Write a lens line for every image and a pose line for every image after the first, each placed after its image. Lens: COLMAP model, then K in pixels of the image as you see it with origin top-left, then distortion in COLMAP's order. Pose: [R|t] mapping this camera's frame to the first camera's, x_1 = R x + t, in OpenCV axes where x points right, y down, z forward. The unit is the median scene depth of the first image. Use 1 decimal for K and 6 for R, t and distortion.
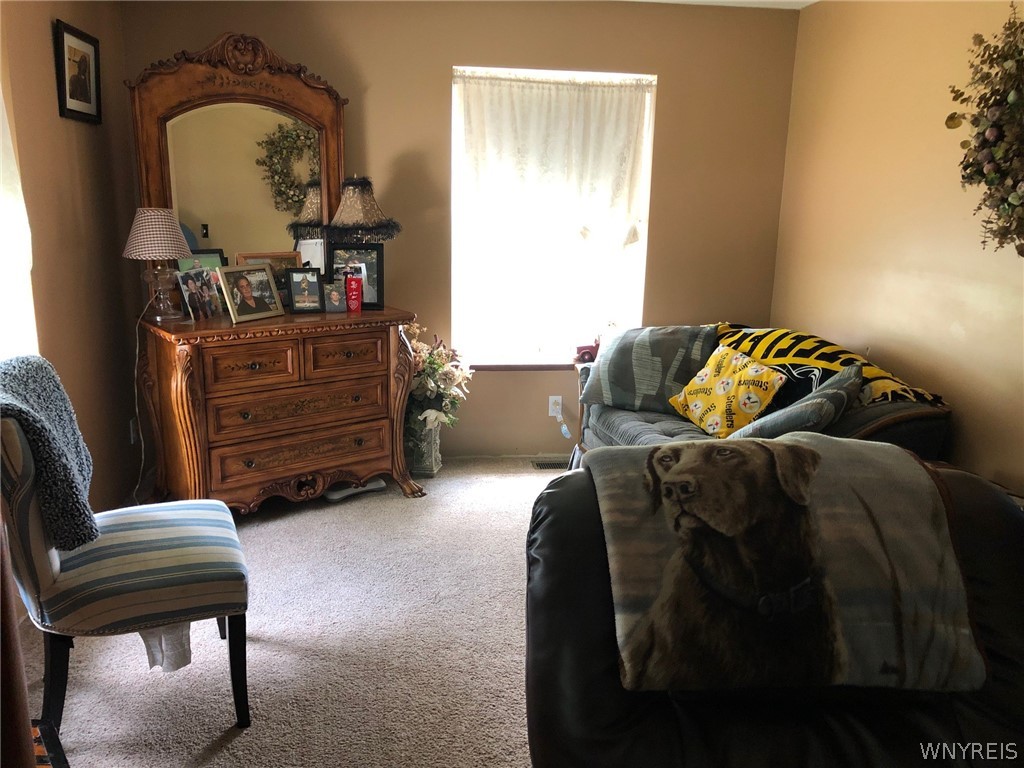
lens RADIAL K [[827.9, 0, 517.4], [0, 827.9, 384.1], [0, 0, 1]] dist [0.008556, -0.022046]
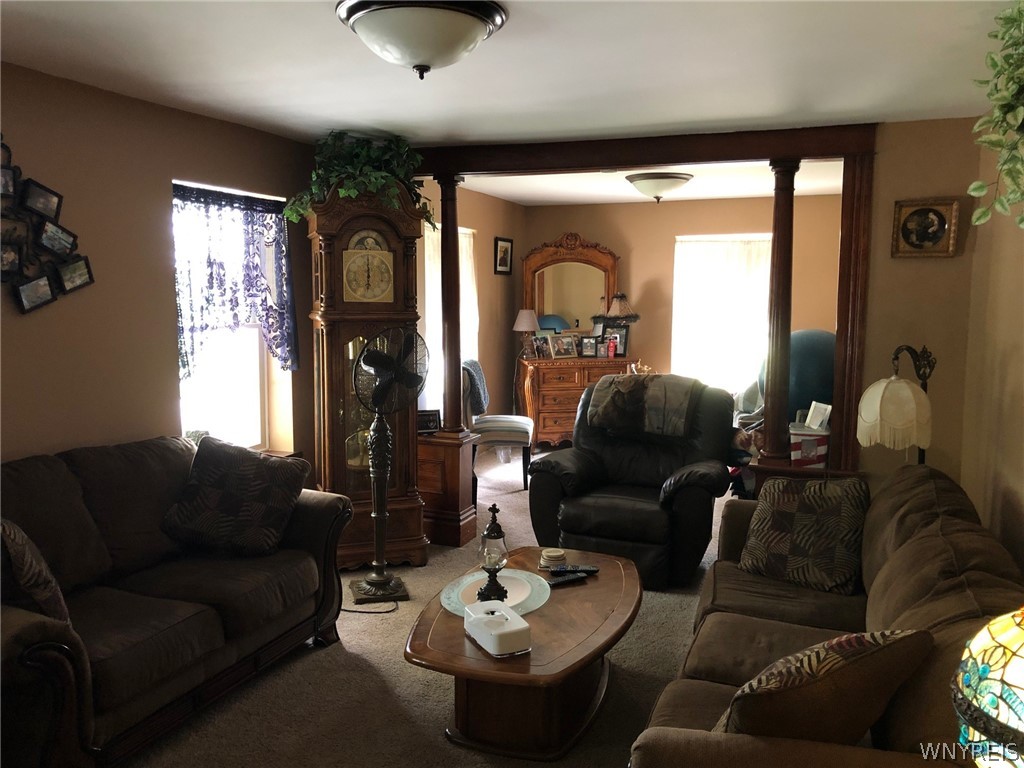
lens RADIAL K [[827.9, 0, 511.4], [0, 827.9, 385.4], [0, 0, 1]] dist [0.008556, -0.022046]
pose [[0.873733, 0.030226, -0.485466, 0.626308], [-0.086985, 0.991688, -0.094809, 0.211588], [0.478565, 0.125066, 0.869100, -0.966811]]
